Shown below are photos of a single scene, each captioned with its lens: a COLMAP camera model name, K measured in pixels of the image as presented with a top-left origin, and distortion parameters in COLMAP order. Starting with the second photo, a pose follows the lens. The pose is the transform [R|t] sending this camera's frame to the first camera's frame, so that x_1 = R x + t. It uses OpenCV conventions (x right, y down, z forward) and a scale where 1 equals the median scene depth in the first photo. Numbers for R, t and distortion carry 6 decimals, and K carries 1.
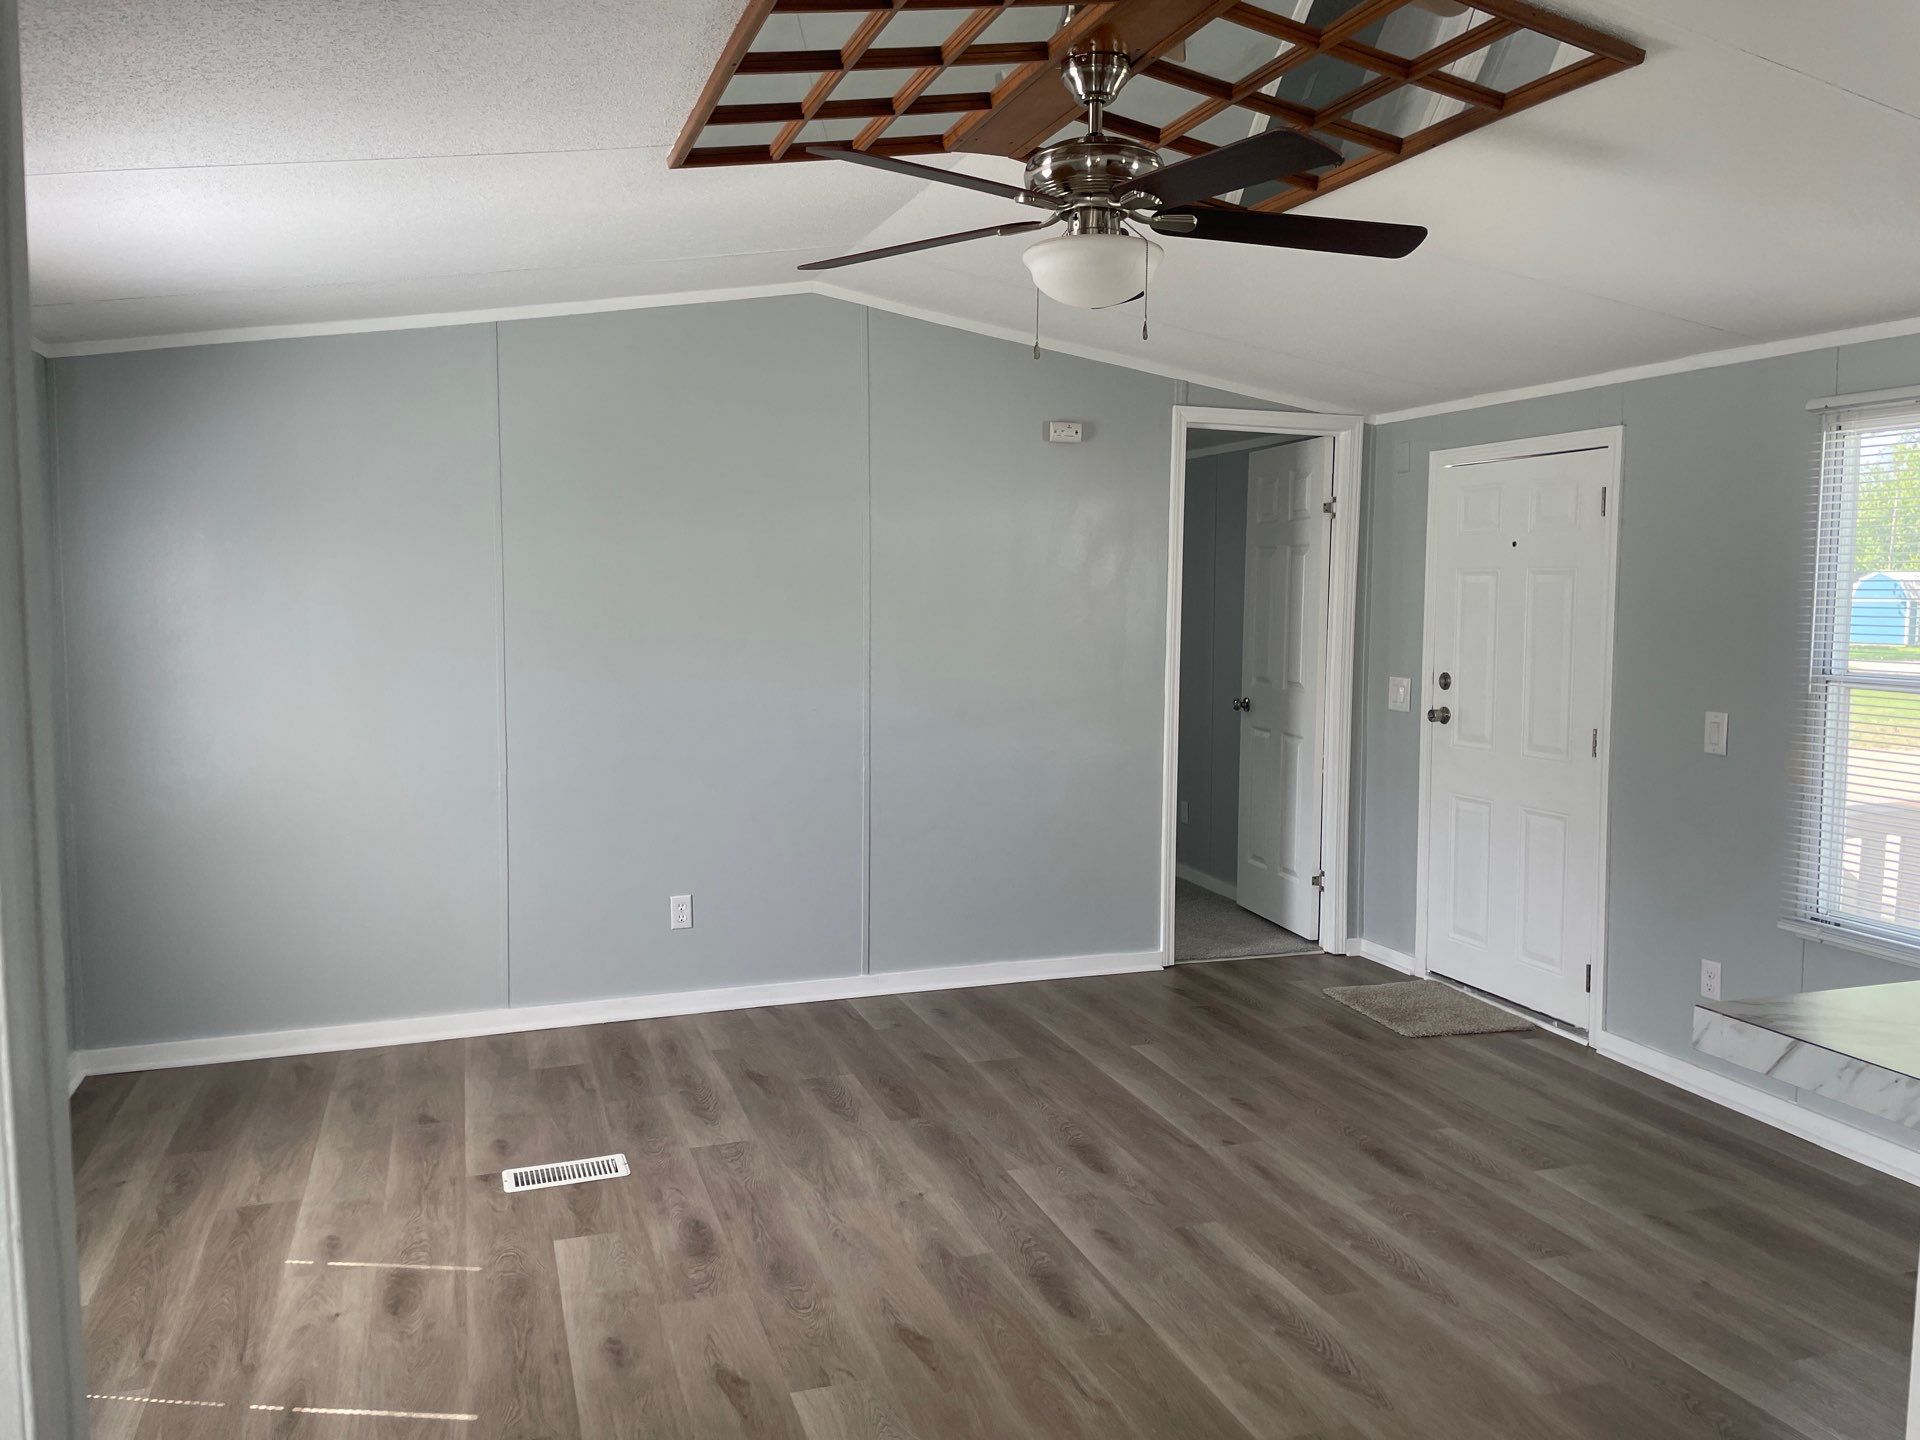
lens RADIAL K [[1445.1, 0, 967.9], [0, 1445.1, 715.3], [0, 0, 1]] dist [0.097350, -0.126533]
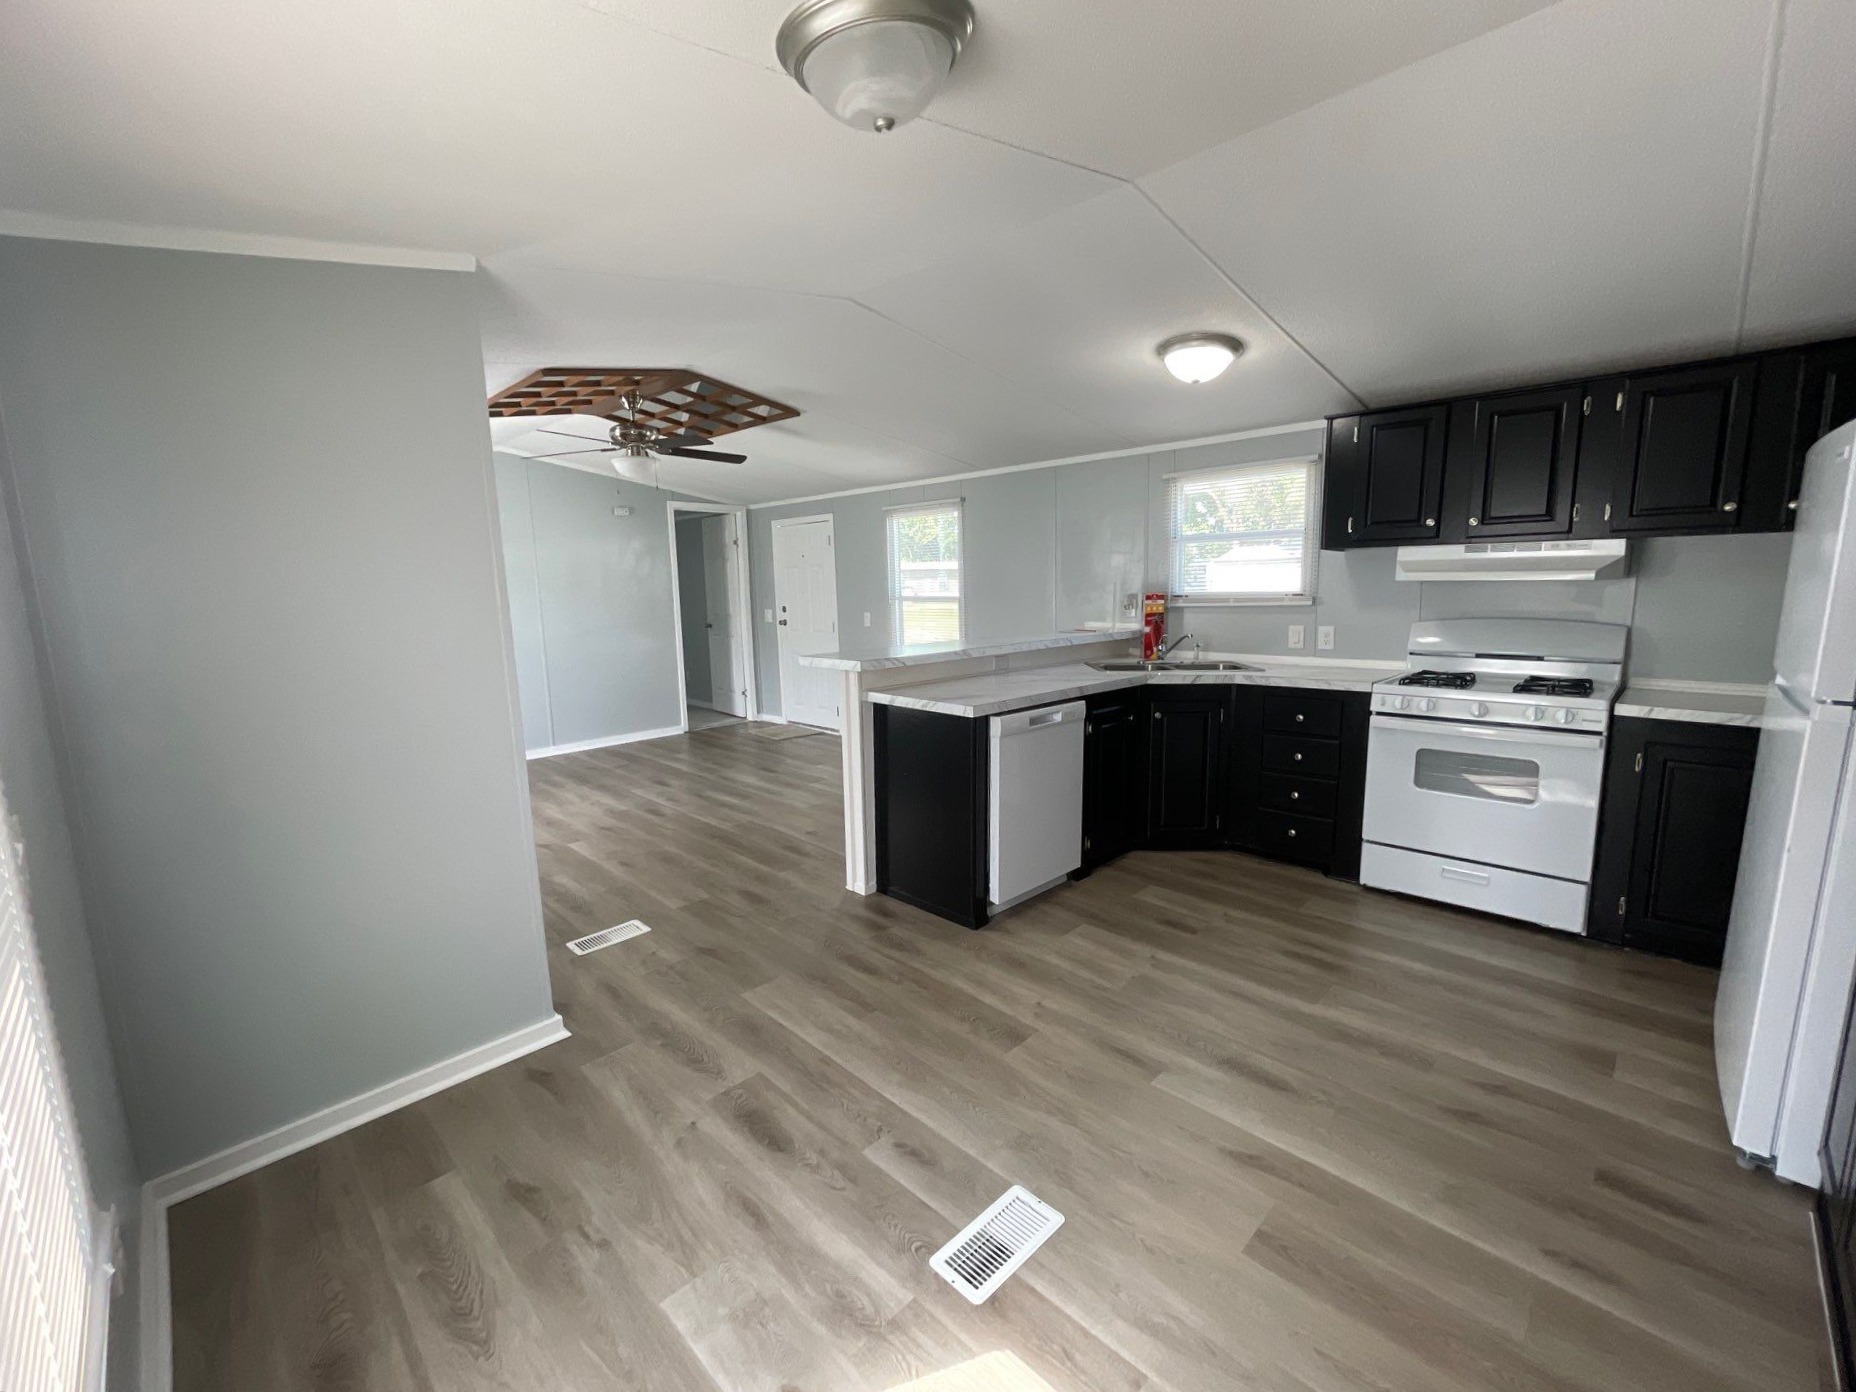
lens RADIAL K [[773.8, 0, 910.4], [0, 773.8, 695.8], [0, 0, 1]] dist [-0.000545, -0.000307]
pose [[0.906503, -0.092421, 0.411959, -0.081574], [0.067403, 0.994911, 0.074886, 0.064697], [-0.416784, -0.040117, 0.908120, -0.550720]]
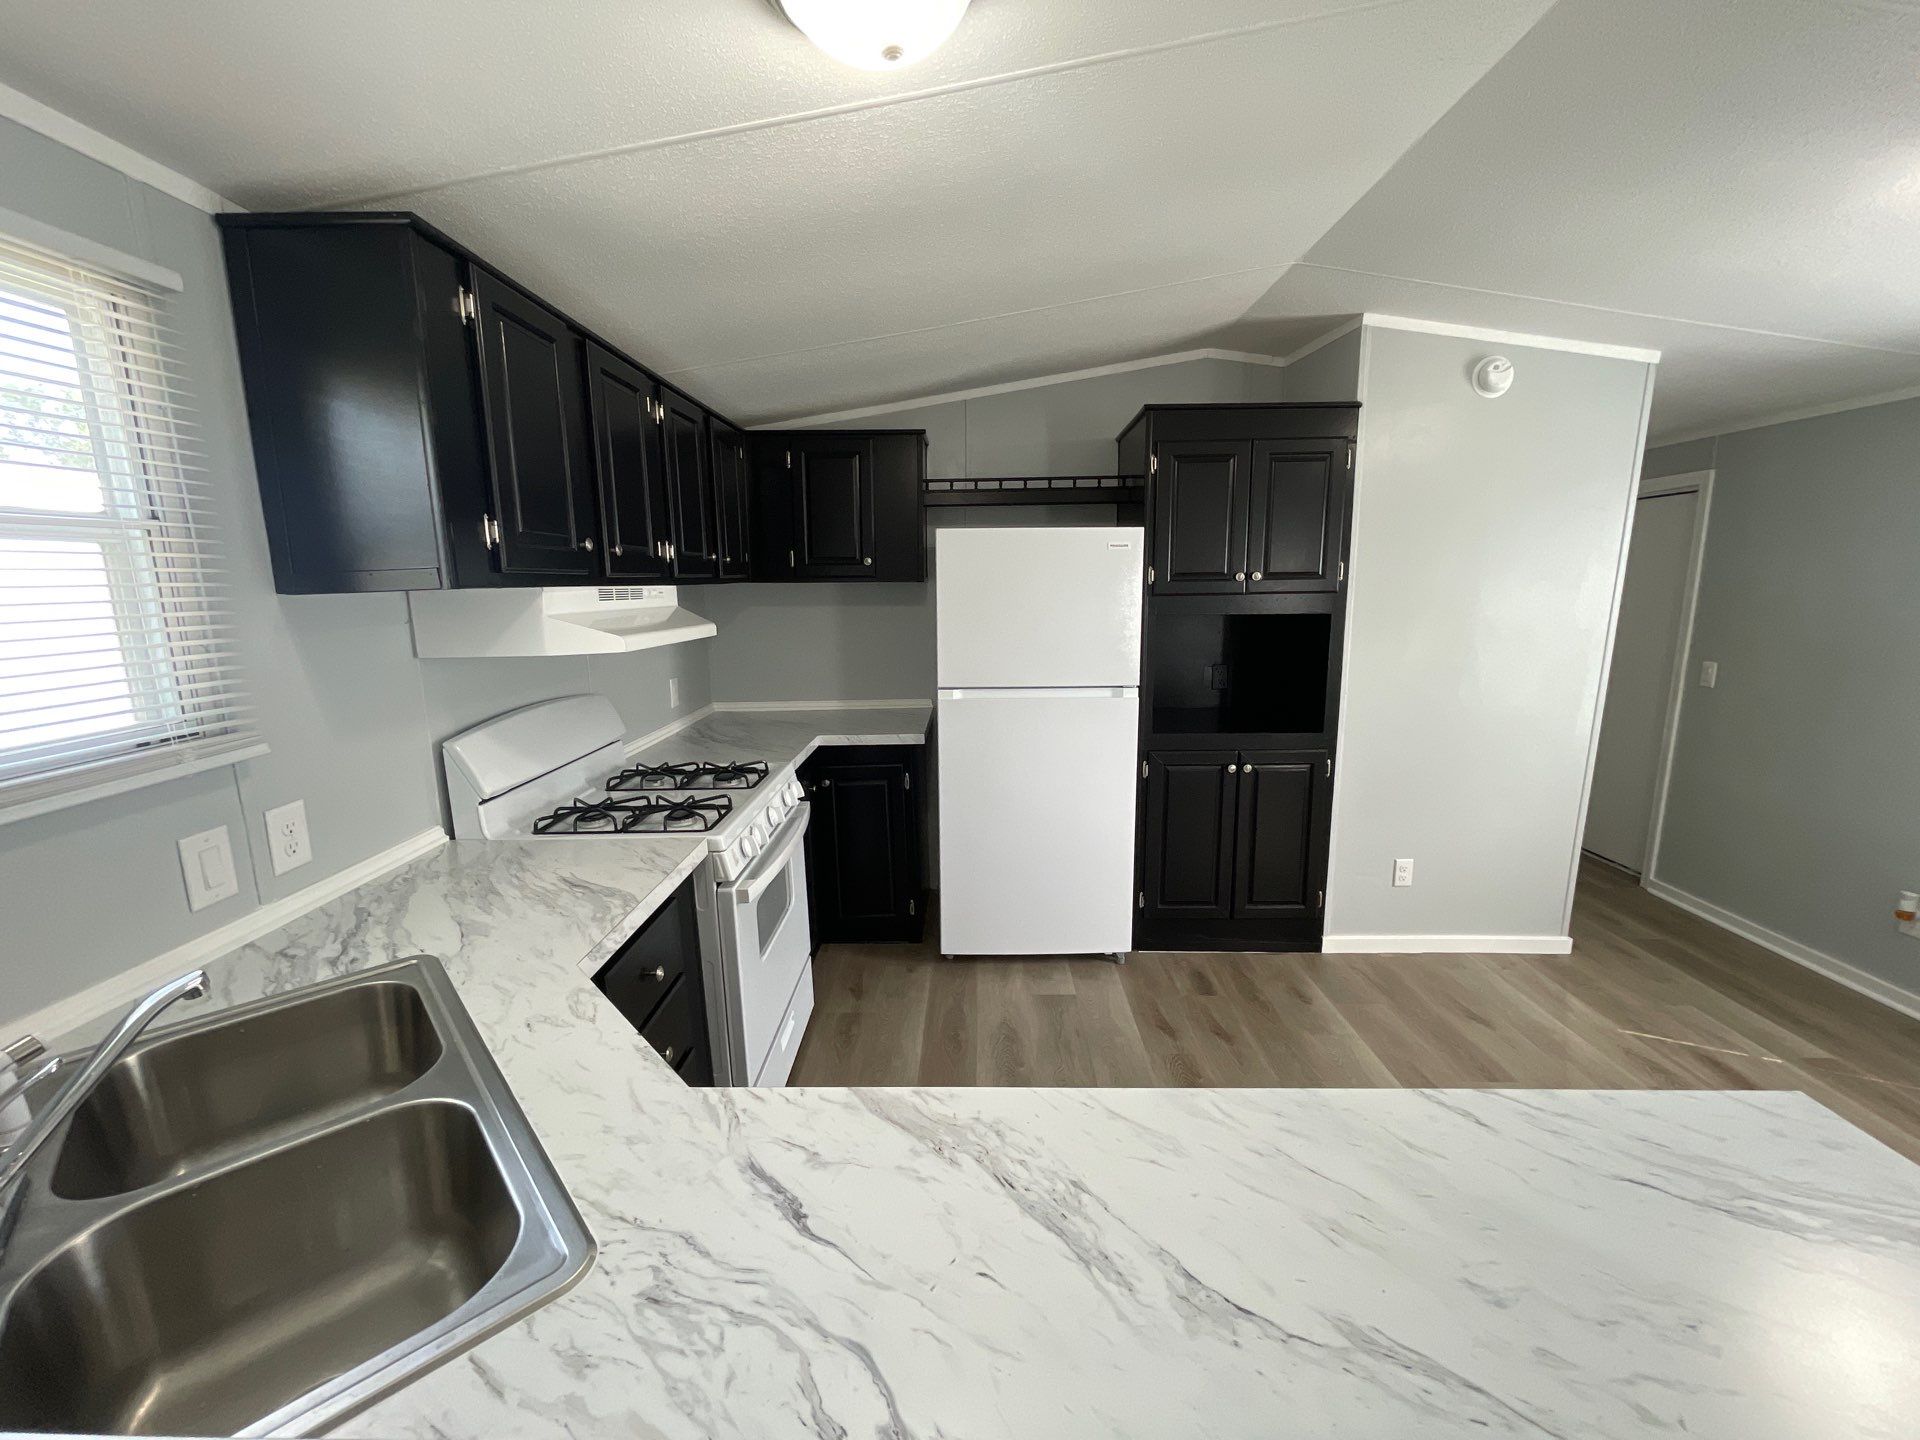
lens RADIAL K [[774.3, 0, 956.8], [0, 774.3, 718.9], [0, 0, 1]] dist [-0.000802, -0.000633]
pose [[-0.932926, -0.064615, 0.354223, 0.490798], [0.031767, 0.965160, 0.259724, -0.047464], [-0.358664, 0.253556, -0.898370, 0.462013]]
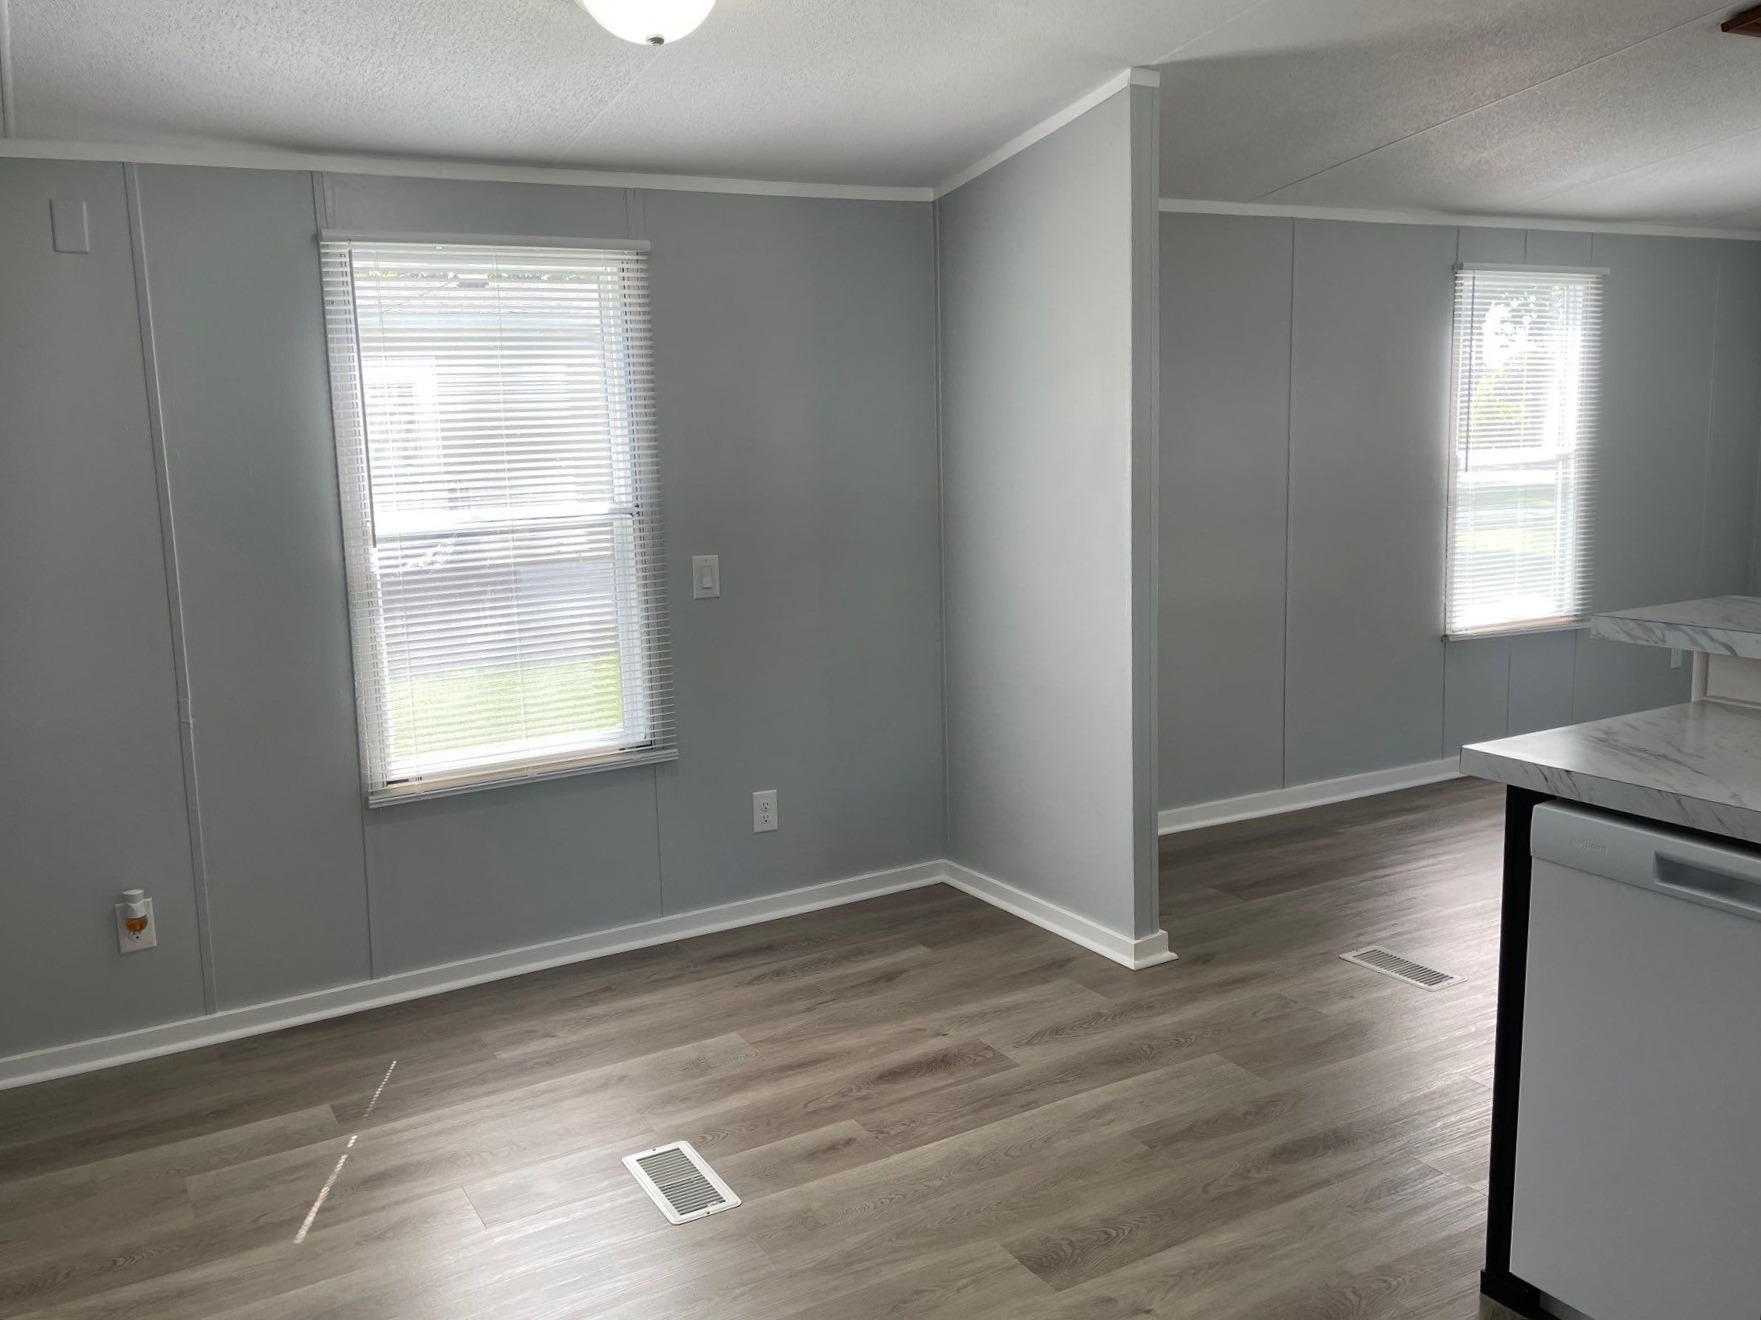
lens RADIAL K [[1462.8, 0, 844.6], [0, 1462.8, 659.5], [0, 0, 1]] dist [0.072824, -0.002523]
pose [[0.164523, 0.144016, -0.975803, 0.914546], [-0.051463, 0.989190, 0.137315, 0.026241], [0.985030, 0.027627, 0.170156, -0.216063]]
